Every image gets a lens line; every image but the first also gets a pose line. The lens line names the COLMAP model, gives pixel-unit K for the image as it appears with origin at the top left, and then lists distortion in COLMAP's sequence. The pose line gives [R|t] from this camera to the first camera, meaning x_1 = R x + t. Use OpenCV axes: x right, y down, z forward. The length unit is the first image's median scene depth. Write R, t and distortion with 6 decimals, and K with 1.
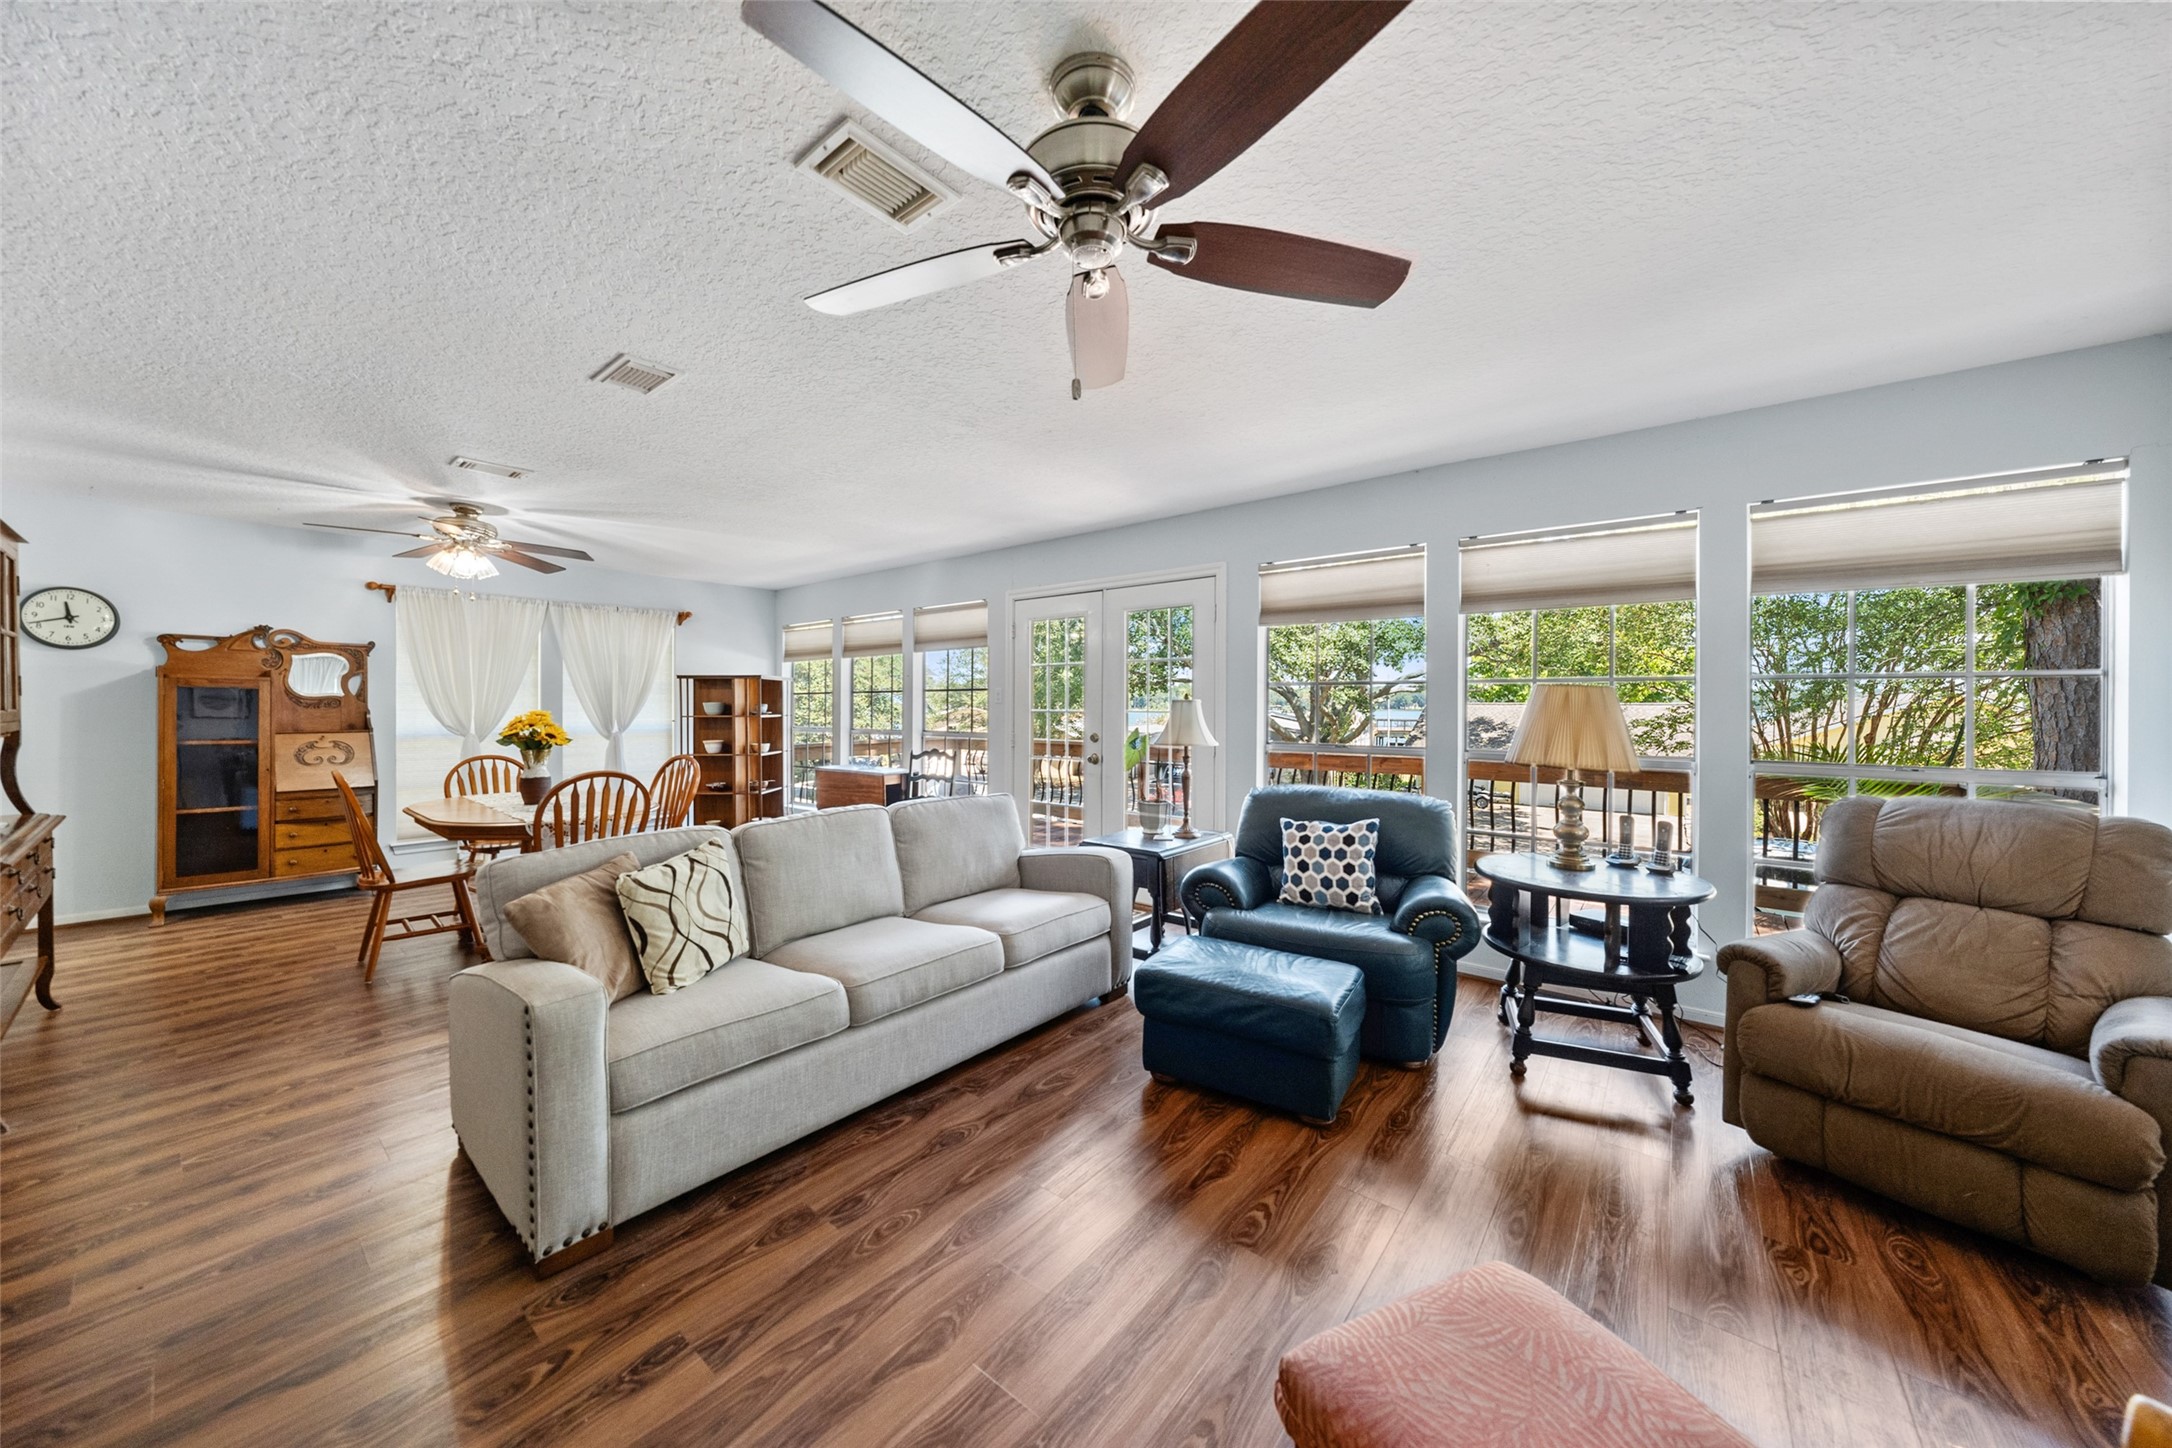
lens RADIAL K [[742.5, 0, 1072.8], [0, 742.5, 709.2], [0, 0, 1]] dist [-0.007119, 0.000724]
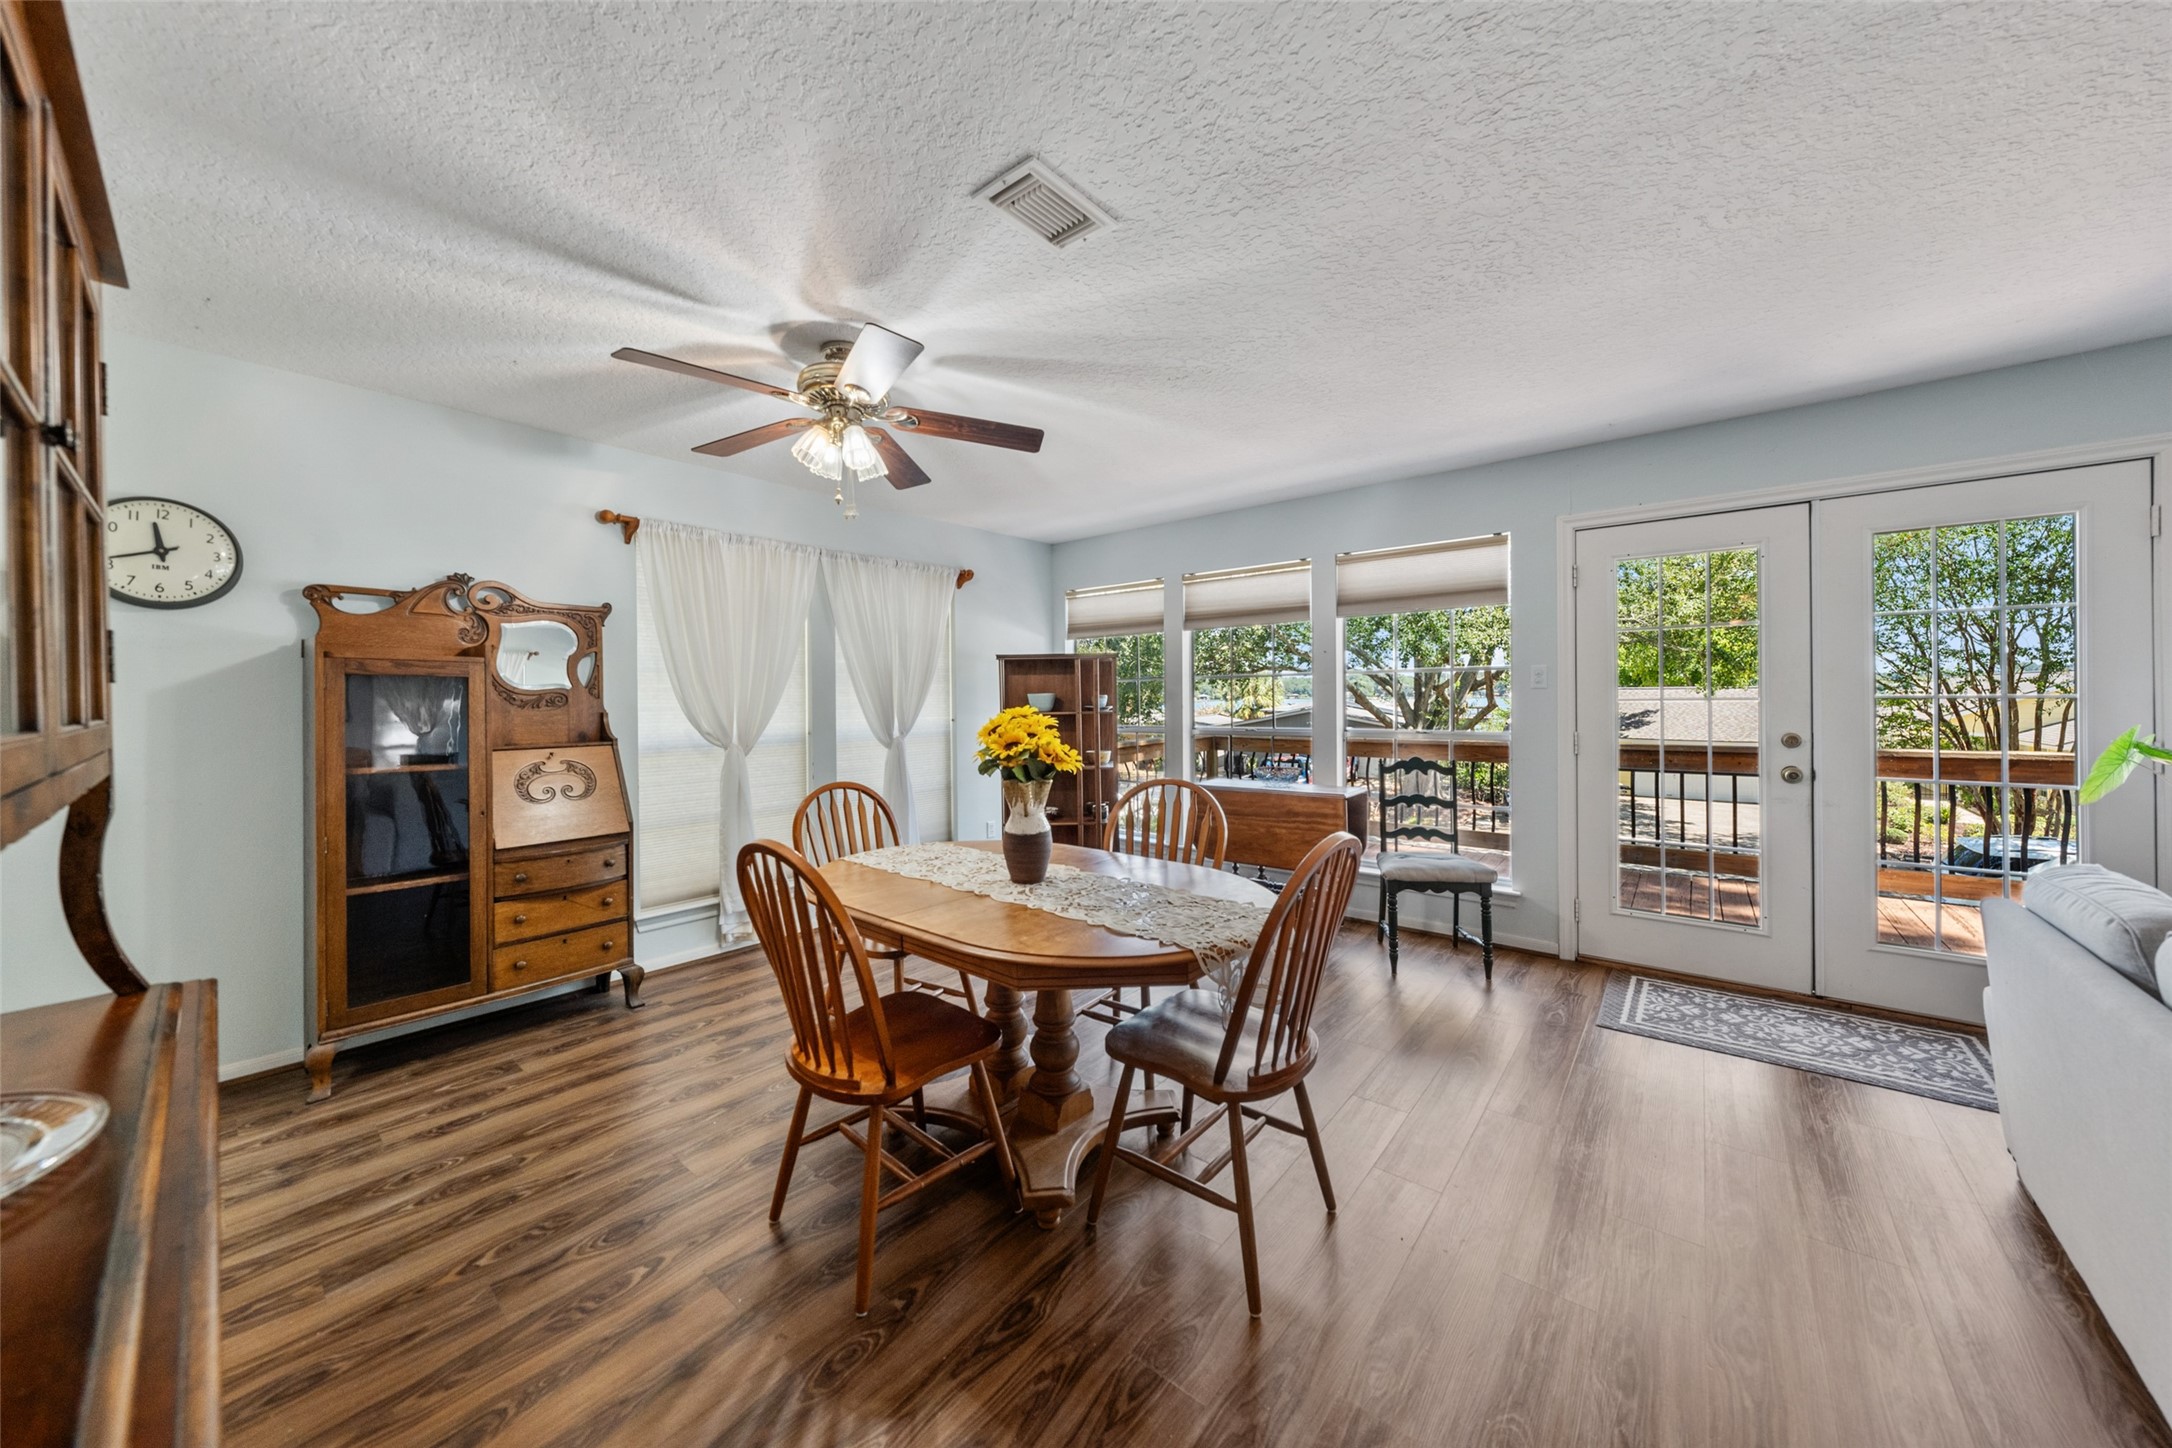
lens RADIAL K [[742.5, 0, 1083.7], [0, 742.5, 700.0], [0, 0, 1]] dist [-0.007119, 0.000724]
pose [[0.999873, -0.012291, -0.010156, -0.895268], [0.012278, 0.999924, -0.001273, -0.003069], [0.010171, 0.001148, 0.999948, 0.607986]]
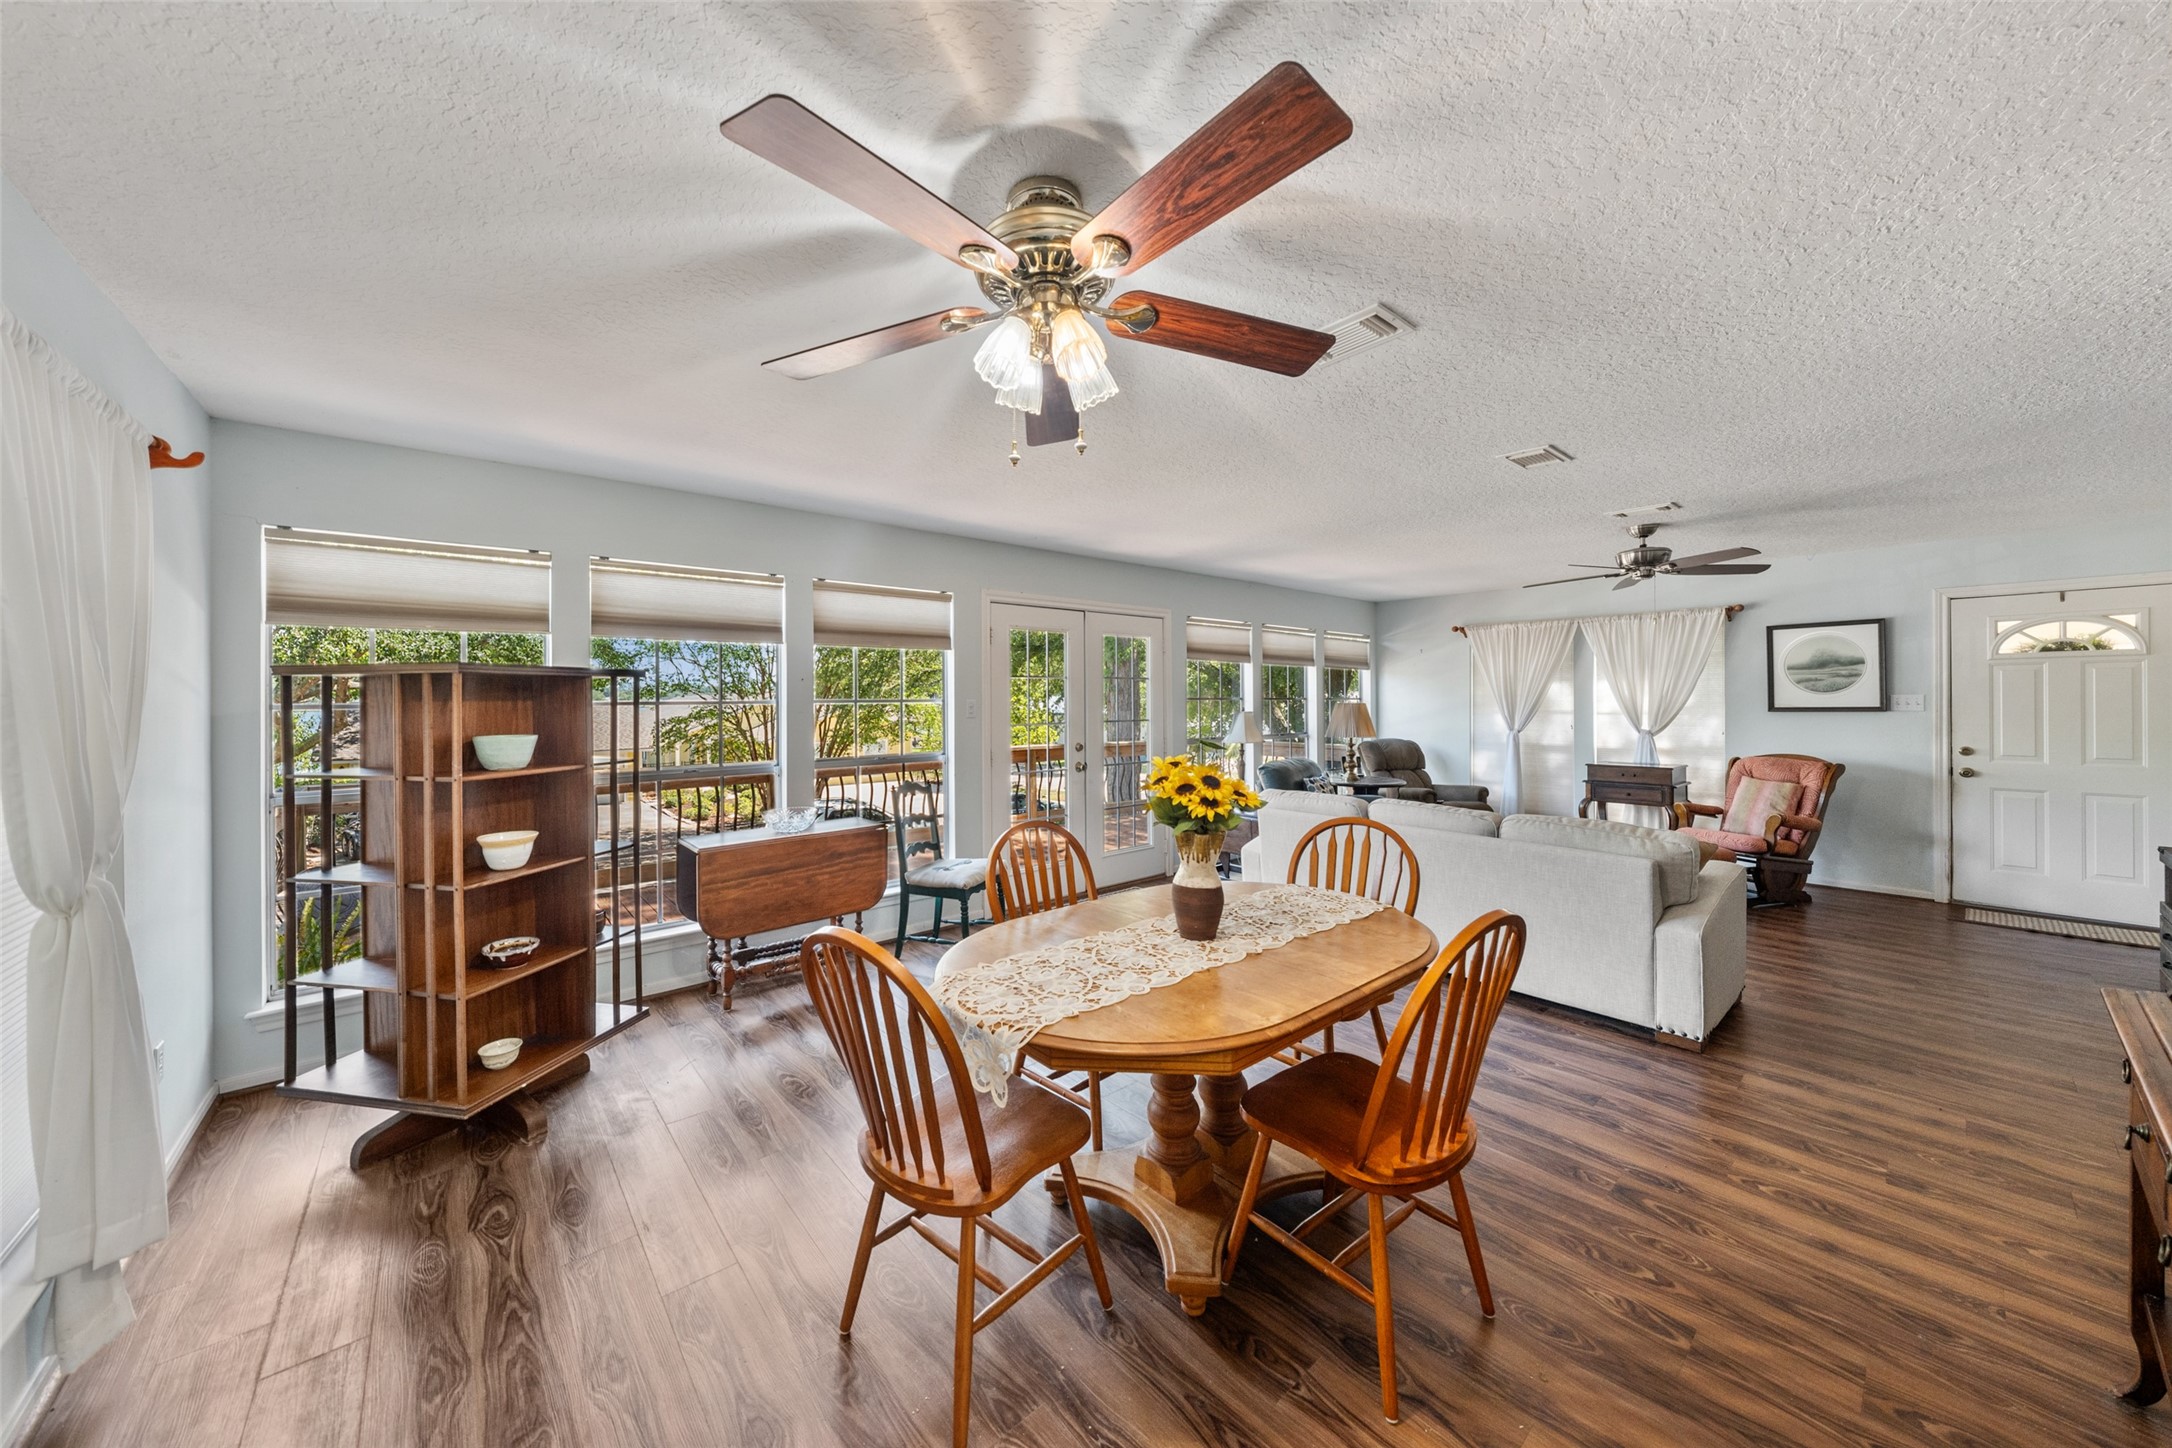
lens RADIAL K [[742.5, 0, 1068.3], [0, 742.5, 706.1], [0, 0, 1]] dist [-0.007119, 0.000724]
pose [[0.185163, -0.011943, 0.982635, -1.656225], [0.011352, 0.999885, 0.010014, -0.051481], [-0.982642, 0.009300, 0.185278, 1.312592]]
